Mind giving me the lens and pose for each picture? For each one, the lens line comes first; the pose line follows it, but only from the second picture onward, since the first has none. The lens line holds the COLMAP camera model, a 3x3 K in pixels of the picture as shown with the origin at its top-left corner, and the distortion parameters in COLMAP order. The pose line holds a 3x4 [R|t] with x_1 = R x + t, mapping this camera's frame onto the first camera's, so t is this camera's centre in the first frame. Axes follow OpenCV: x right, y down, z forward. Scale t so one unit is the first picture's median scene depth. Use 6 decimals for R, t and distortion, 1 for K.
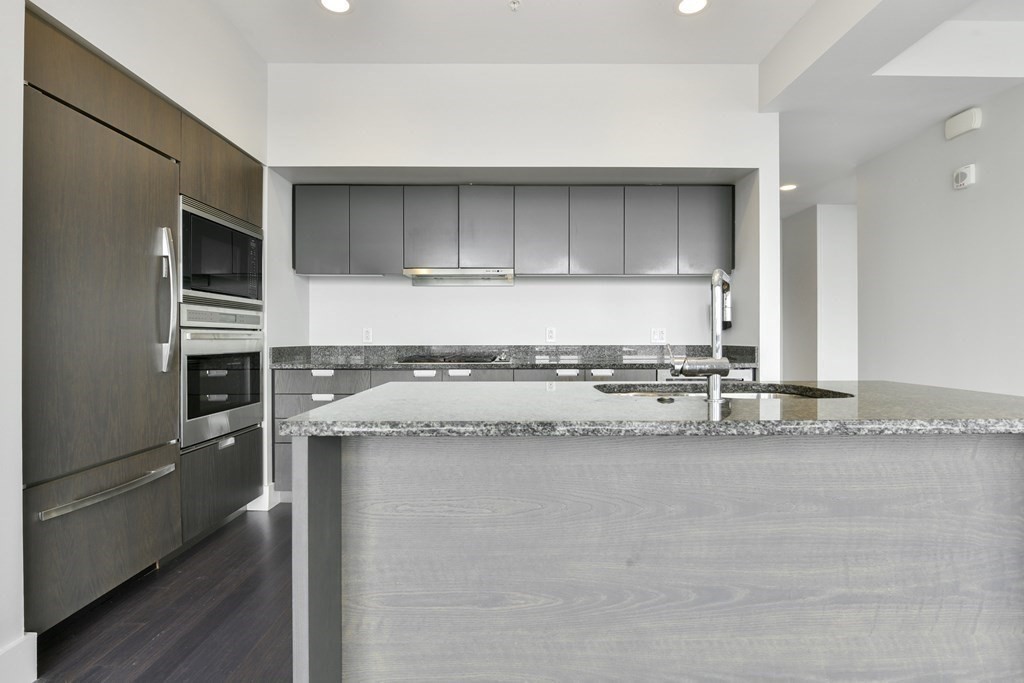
lens RADIAL K [[521.7, 0, 511.4], [0, 521.7, 339.1], [0, 0, 1]] dist [0.003903, 0.000303]
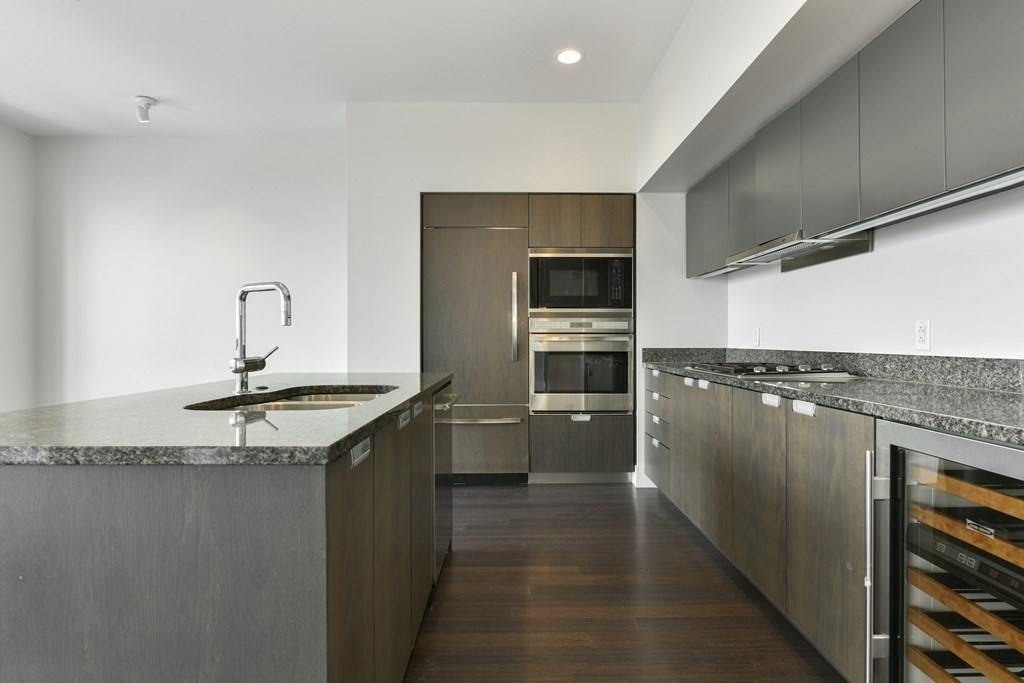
lens RADIAL K [[519.2, 0, 509.7], [0, 519.2, 342.2], [0, 0, 1]] dist [-0.009992, -0.002433]
pose [[0.002882, 0.006892, -0.999972, 0.686551], [-0.001849, 0.999975, 0.006887, -0.004591], [0.999994, 0.001829, 0.002895, 0.702080]]
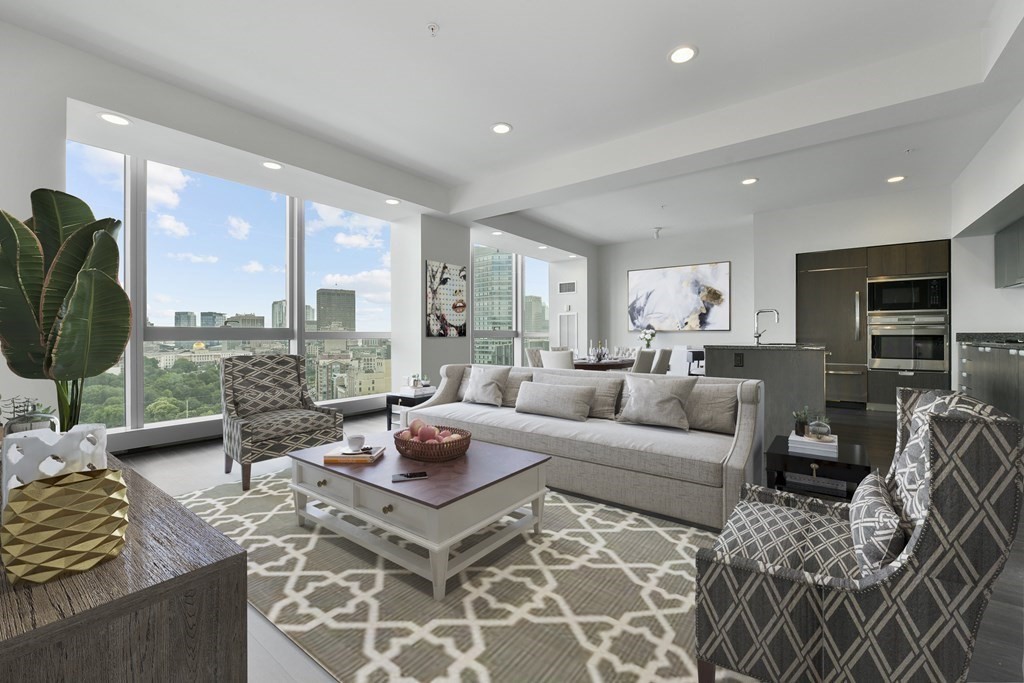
lens RADIAL K [[417.4, 0, 517.6], [0, 417.4, 333.6], [0, 0, 1]] dist [-0.003247, -0.001044]
pose [[-0.591222, 0.005138, -0.806492, 2.035225], [0.001356, 0.999985, 0.005377, 0.013566], [0.806507, 0.002085, -0.591220, 0.572540]]
